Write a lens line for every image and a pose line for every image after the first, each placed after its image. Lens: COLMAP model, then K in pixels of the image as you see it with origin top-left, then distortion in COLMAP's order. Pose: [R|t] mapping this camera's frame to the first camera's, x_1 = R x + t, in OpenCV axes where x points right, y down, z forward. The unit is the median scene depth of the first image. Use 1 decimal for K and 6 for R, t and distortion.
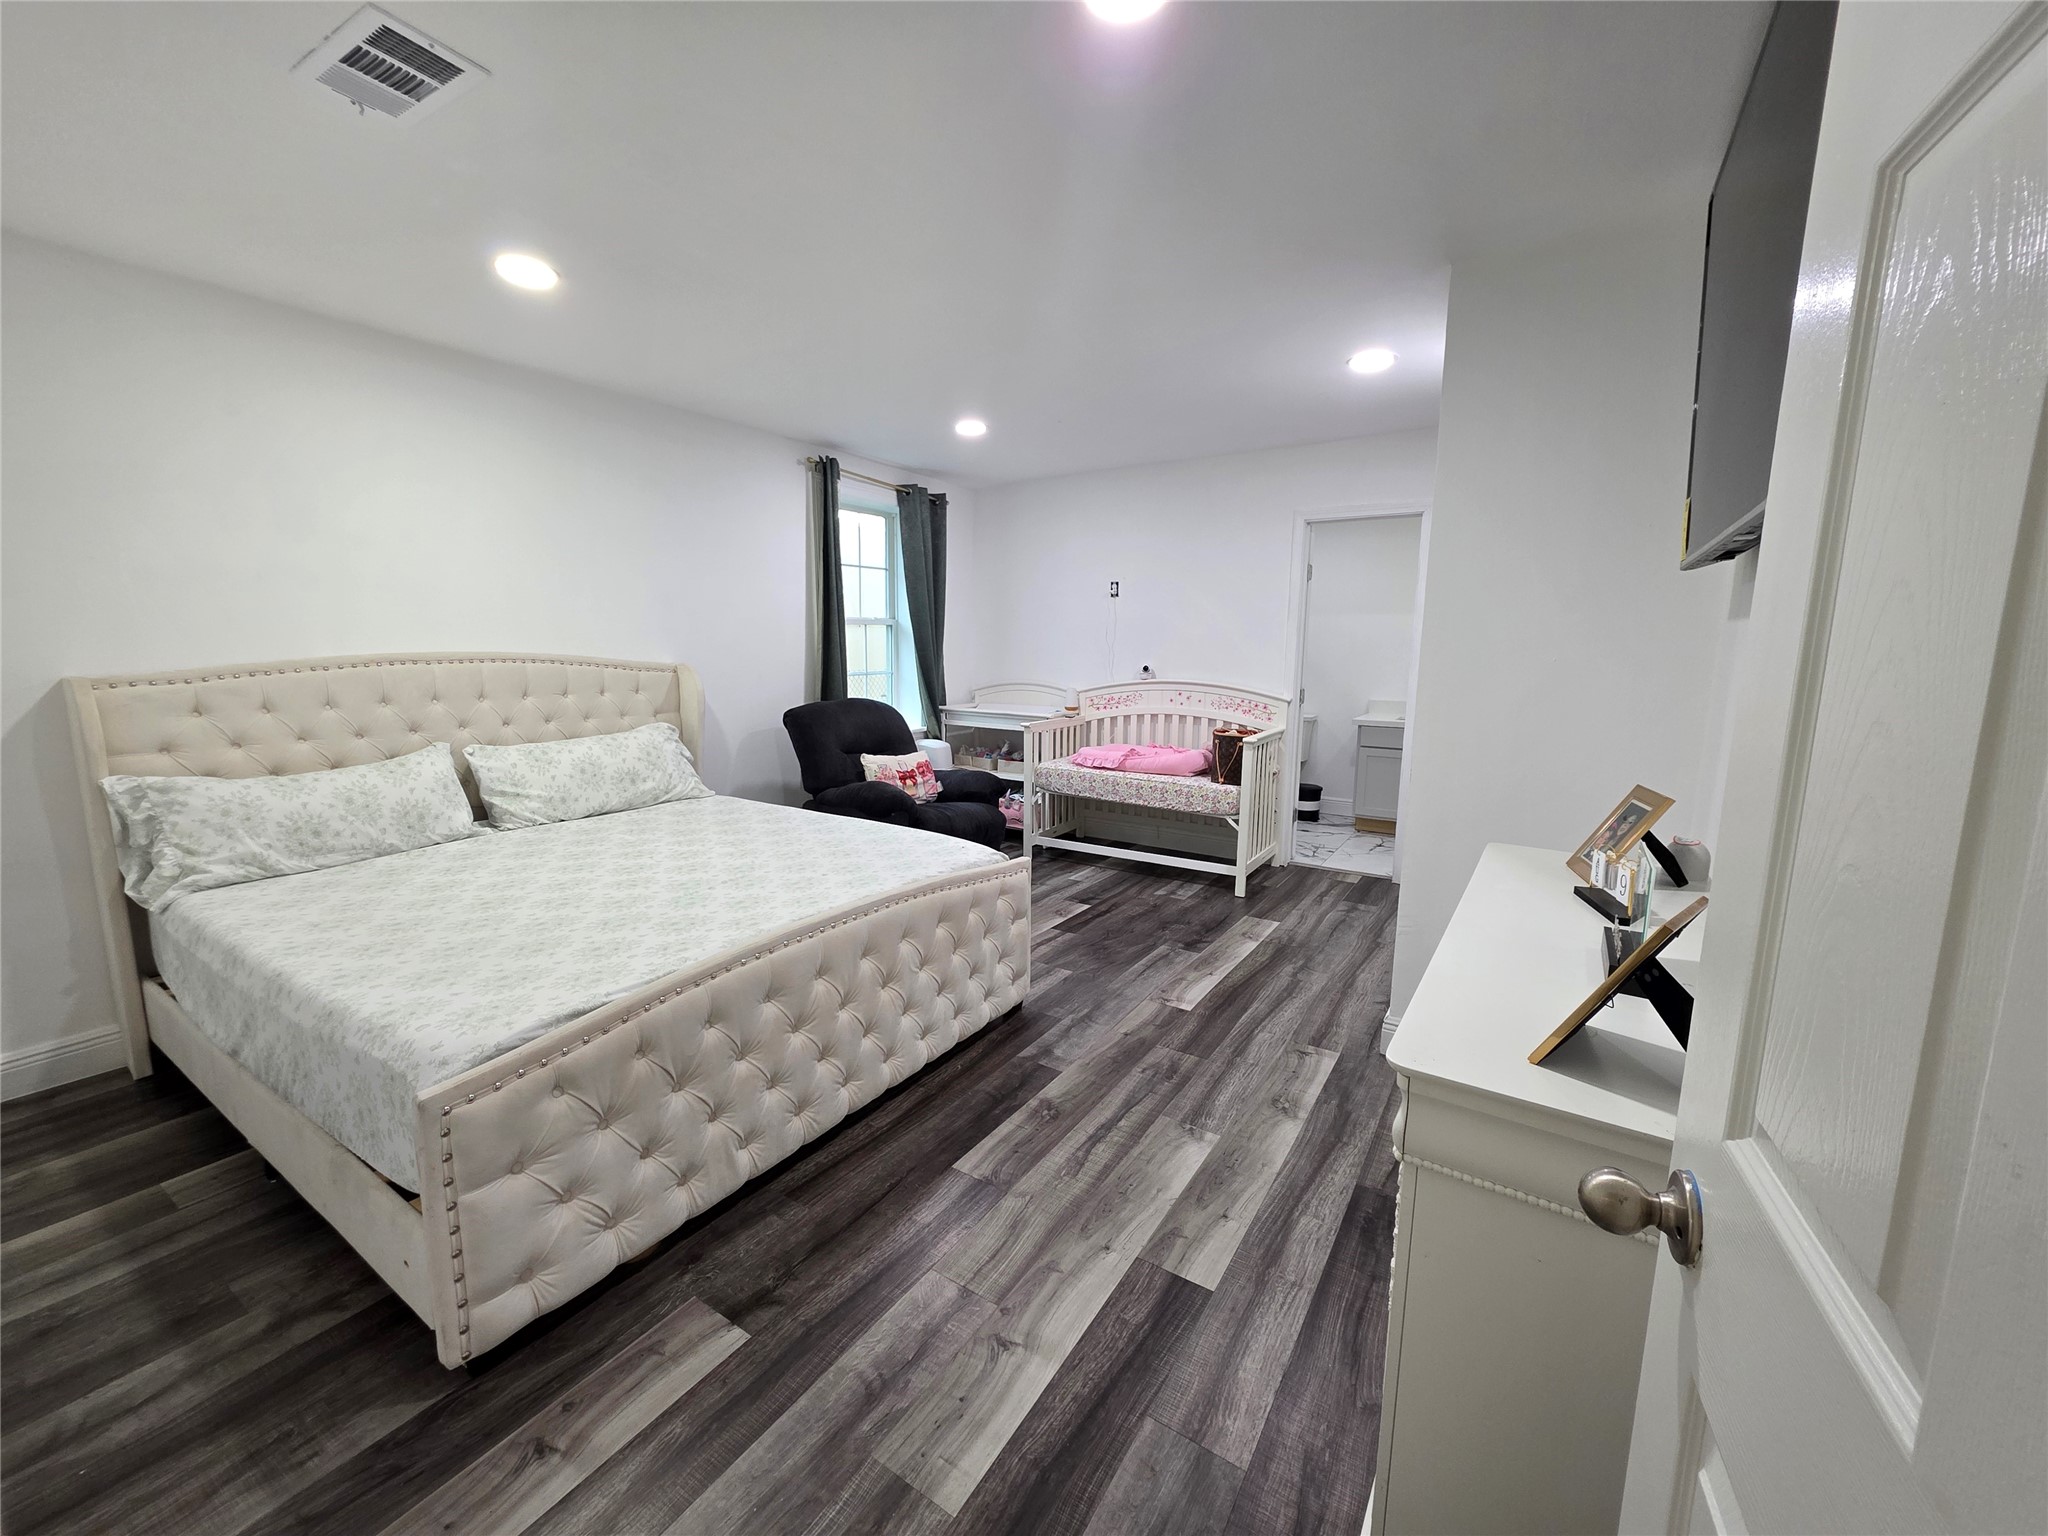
lens RADIAL K [[822.4, 0, 1019.2], [0, 822.4, 762.2], [0, 0, 1]] dist [0.003852, 0.000339]
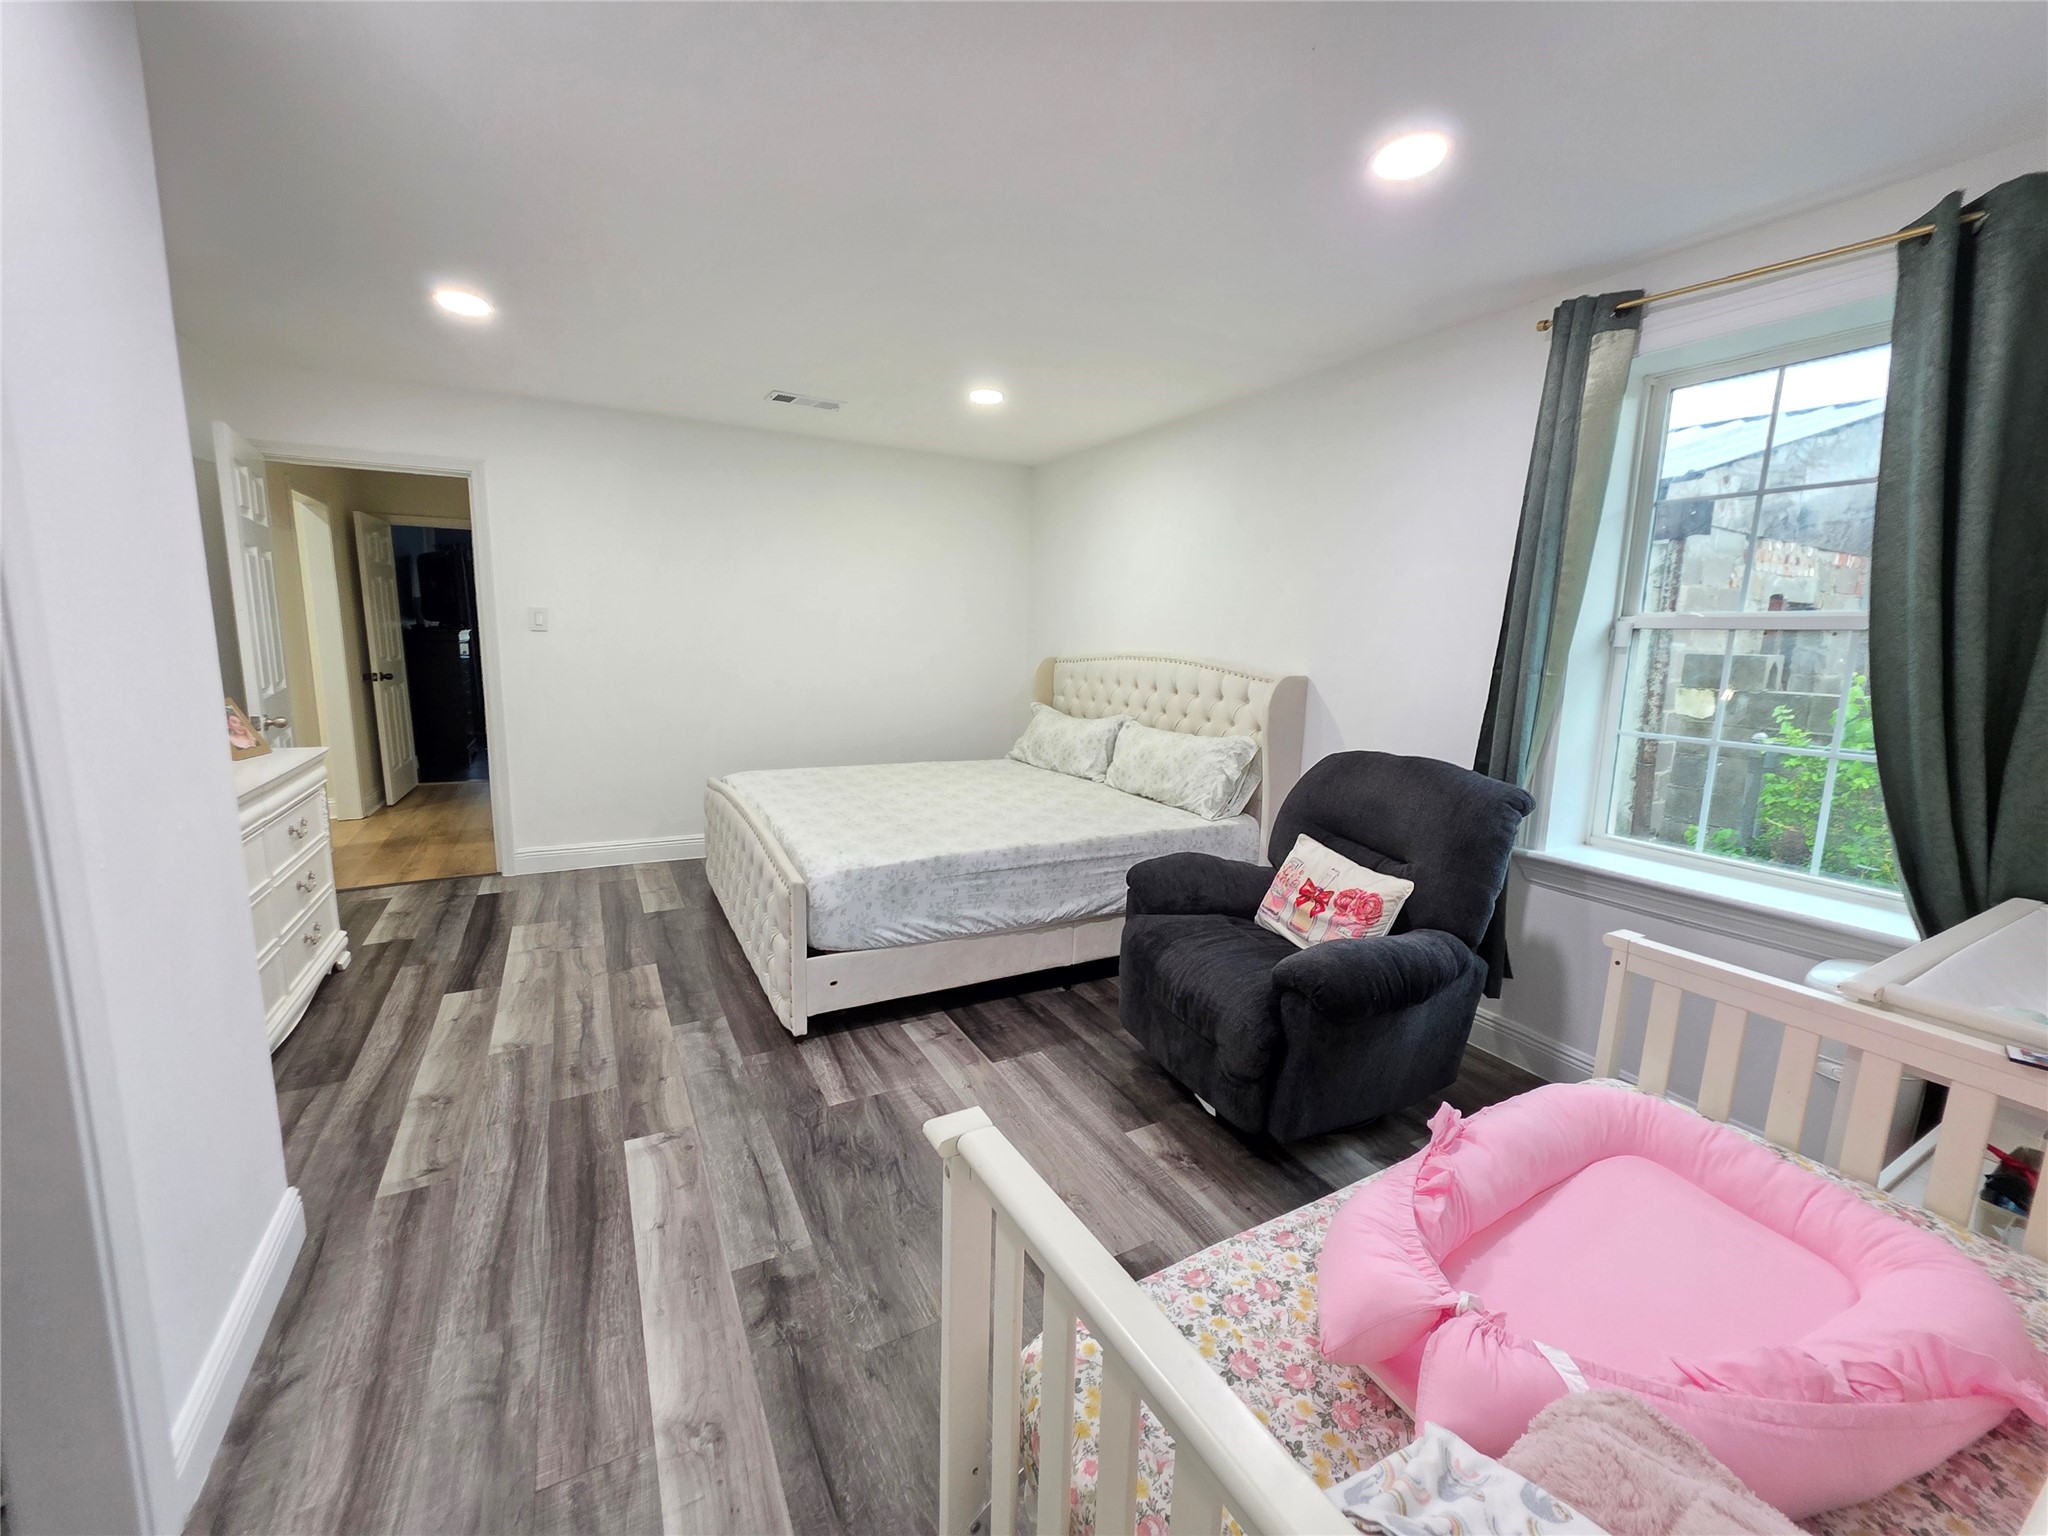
lens RADIAL K [[822.4, 0, 1024.1], [0, 822.4, 772.9], [0, 0, 1]] dist [0.003852, 0.000339]
pose [[-0.480715, 0.127712, -0.867527, 0.721249], [-0.162047, 0.959358, 0.231025, -0.268836], [0.861774, 0.251637, -0.440482, 1.776663]]
